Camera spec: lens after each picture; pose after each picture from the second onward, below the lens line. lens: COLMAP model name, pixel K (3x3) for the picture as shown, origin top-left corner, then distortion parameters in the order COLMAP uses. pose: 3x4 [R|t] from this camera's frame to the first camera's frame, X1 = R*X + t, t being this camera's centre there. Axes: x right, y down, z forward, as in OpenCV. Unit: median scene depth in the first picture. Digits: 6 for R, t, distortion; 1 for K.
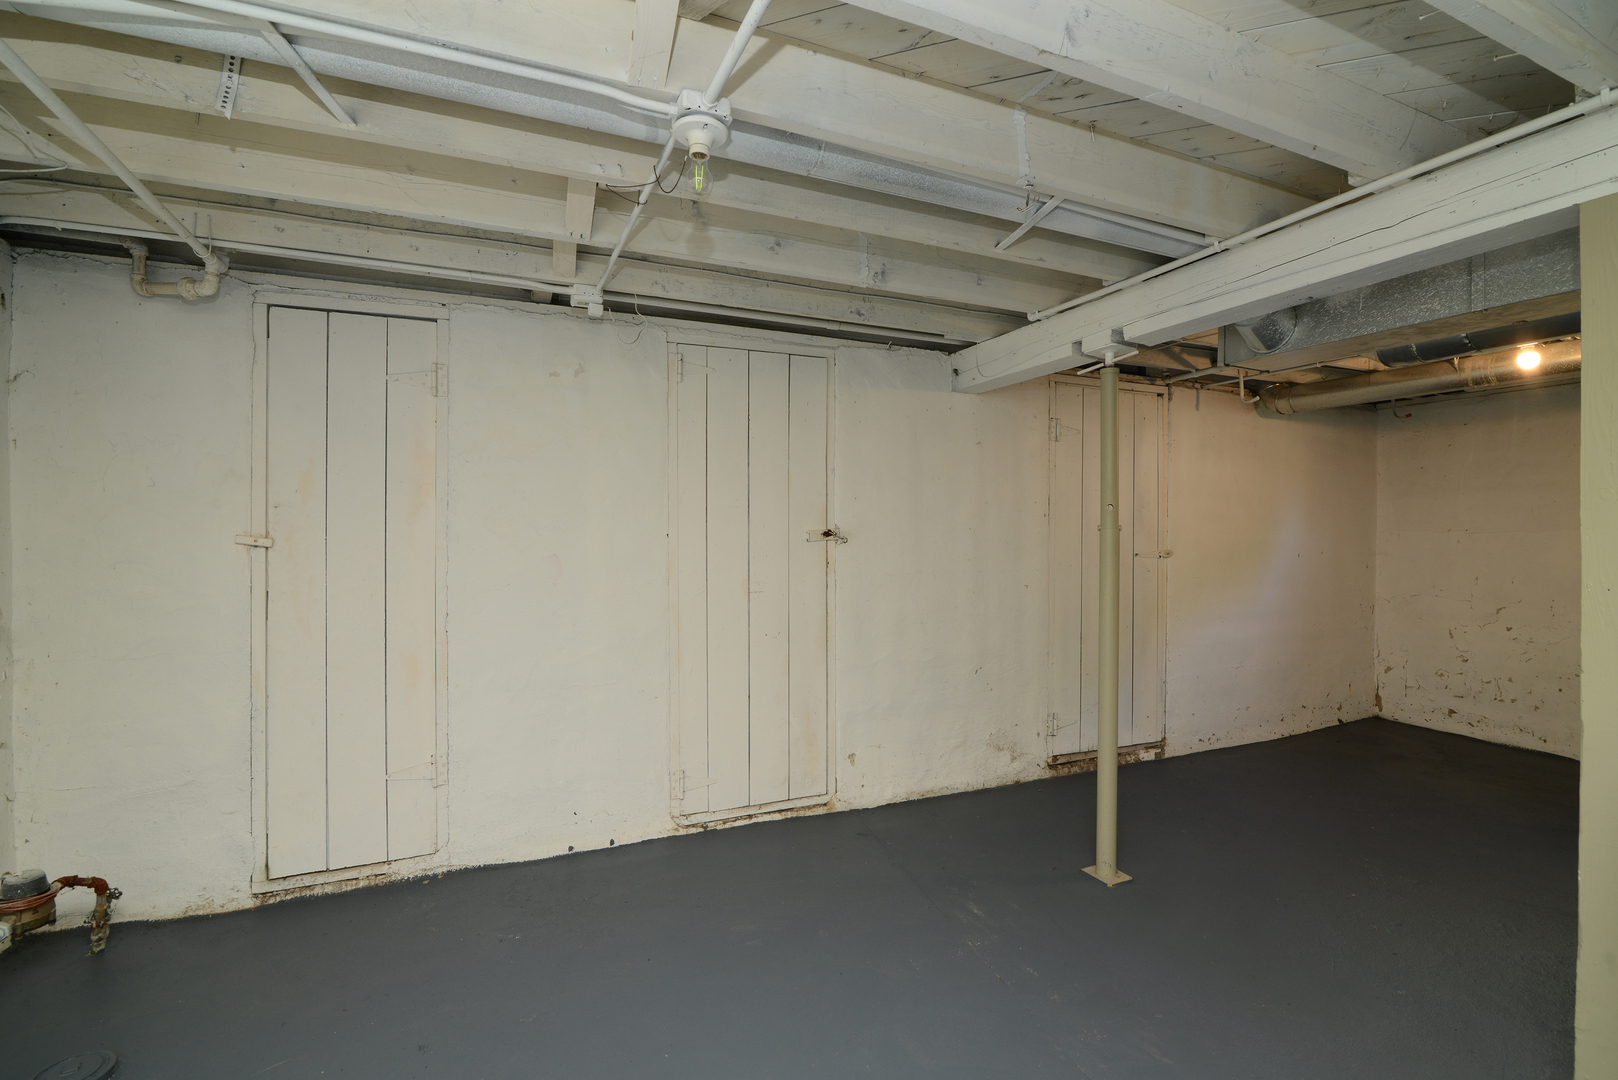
lens RADIAL K [[738.9, 0, 808.2], [0, 738.9, 540.5], [0, 0, 1]] dist [-0.022798, -0.000093]
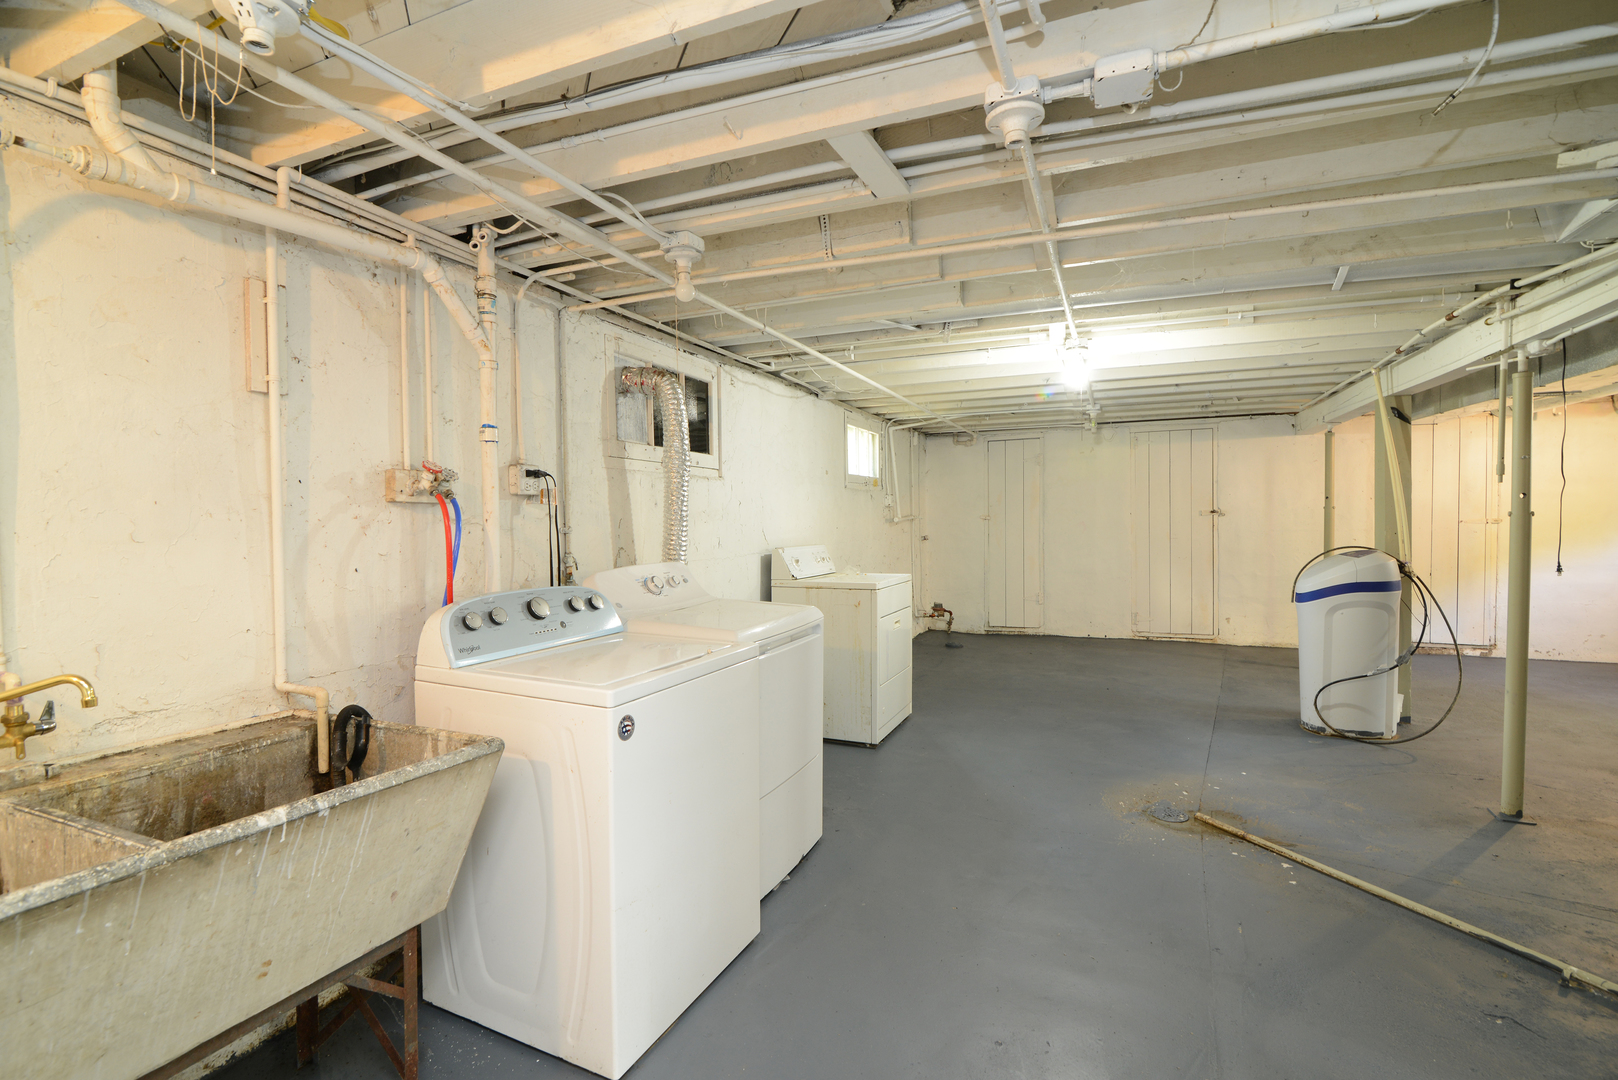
lens RADIAL K [[738.9, 0, 806.3], [0, 738.9, 540.5], [0, 0, 1]] dist [-0.022798, -0.000093]
pose [[0.684313, 0.008456, -0.729139, 0.855007], [0.010962, 0.999700, 0.021882, 0.017676], [0.729106, -0.022967, 0.684015, -1.443504]]
